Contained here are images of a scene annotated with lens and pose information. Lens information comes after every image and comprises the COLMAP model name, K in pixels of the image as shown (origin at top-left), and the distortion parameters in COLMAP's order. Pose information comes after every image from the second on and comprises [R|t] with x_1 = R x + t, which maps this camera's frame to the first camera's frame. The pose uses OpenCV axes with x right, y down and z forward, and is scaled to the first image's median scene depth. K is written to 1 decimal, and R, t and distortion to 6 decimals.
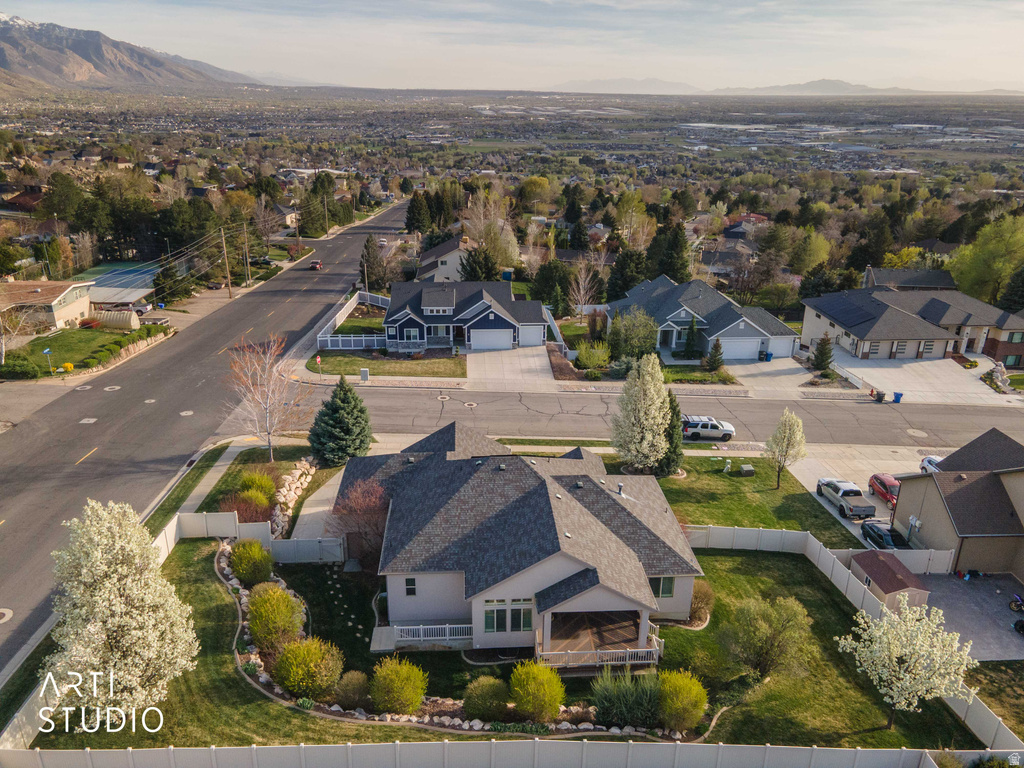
lens RADIAL K [[744.2, 0, 503.8], [0, 744.2, 379.1], [0, 0, 1]] dist [0.044615, 0.011413]
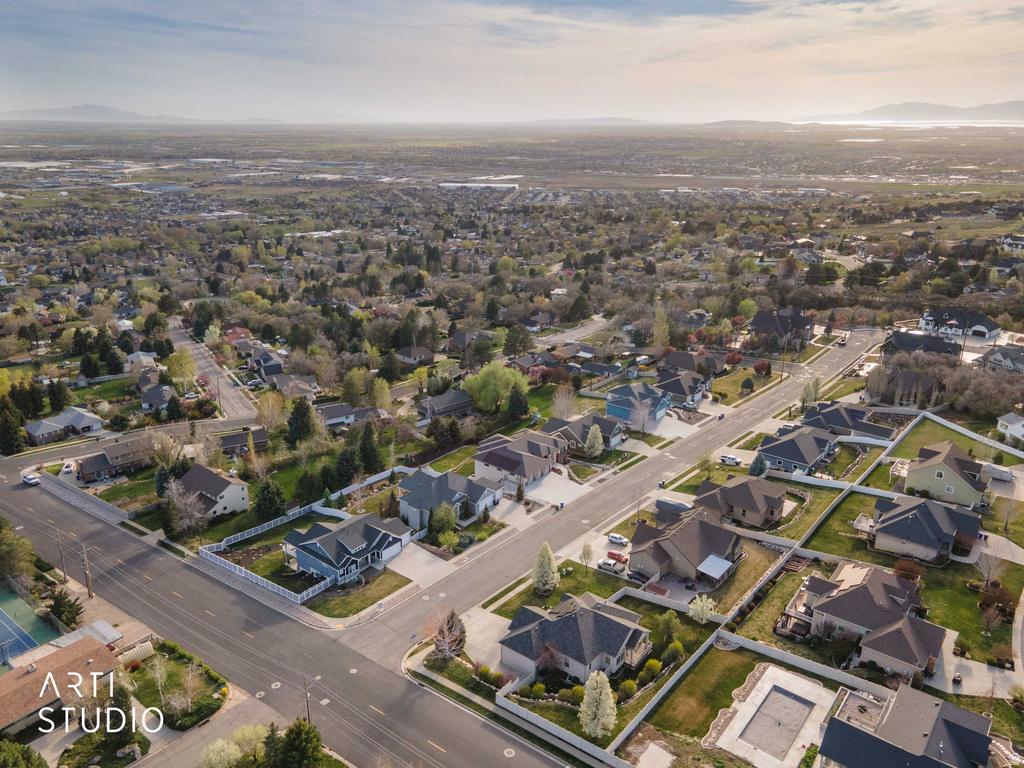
lens RADIAL K [[766.0, 0, 486.8], [0, 766.0, 385.2], [0, 0, 1]] dist [0.025045, 0.046039]
pose [[0.678145, -0.251953, 0.690391, -0.643955], [0.271151, 0.958899, 0.083601, -0.331481], [-0.683079, 0.130506, 0.718590, -0.298119]]
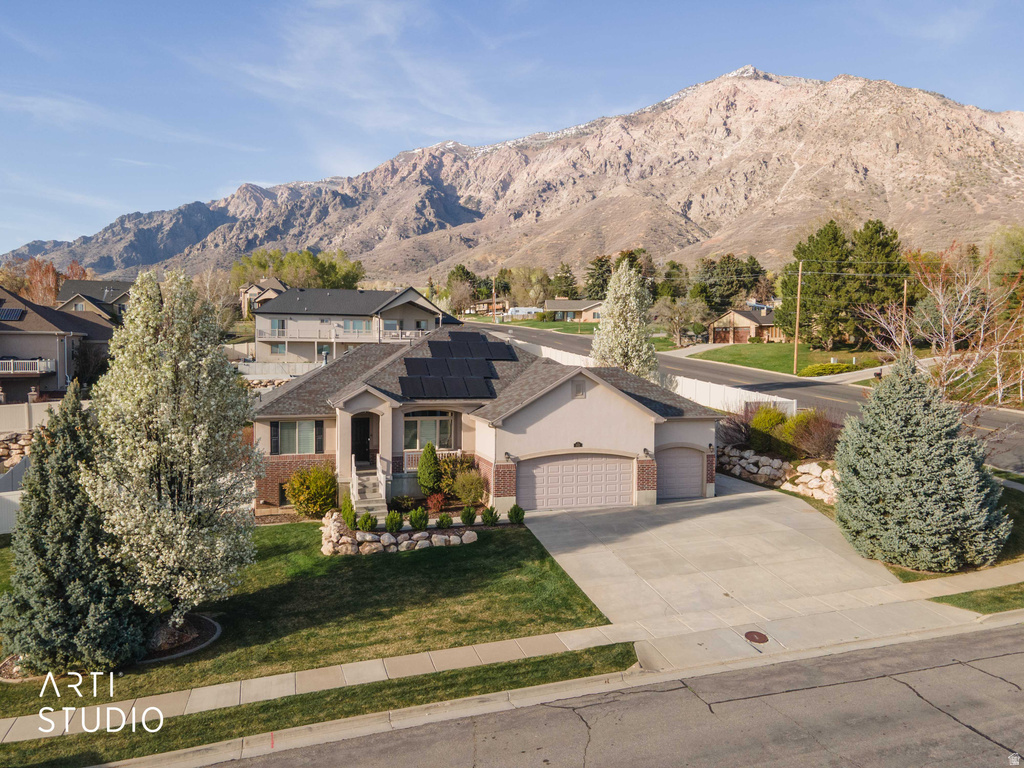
lens RADIAL K [[747.2, 0, 501.2], [0, 747.2, 379.2], [0, 0, 1]] dist [0.031380, 0.018209]
pose [[-0.971807, -0.008758, -0.235617, 0.052715], [-0.102130, 0.916332, 0.387177, -0.060636], [0.212512, 0.400324, -0.891392, 0.593247]]
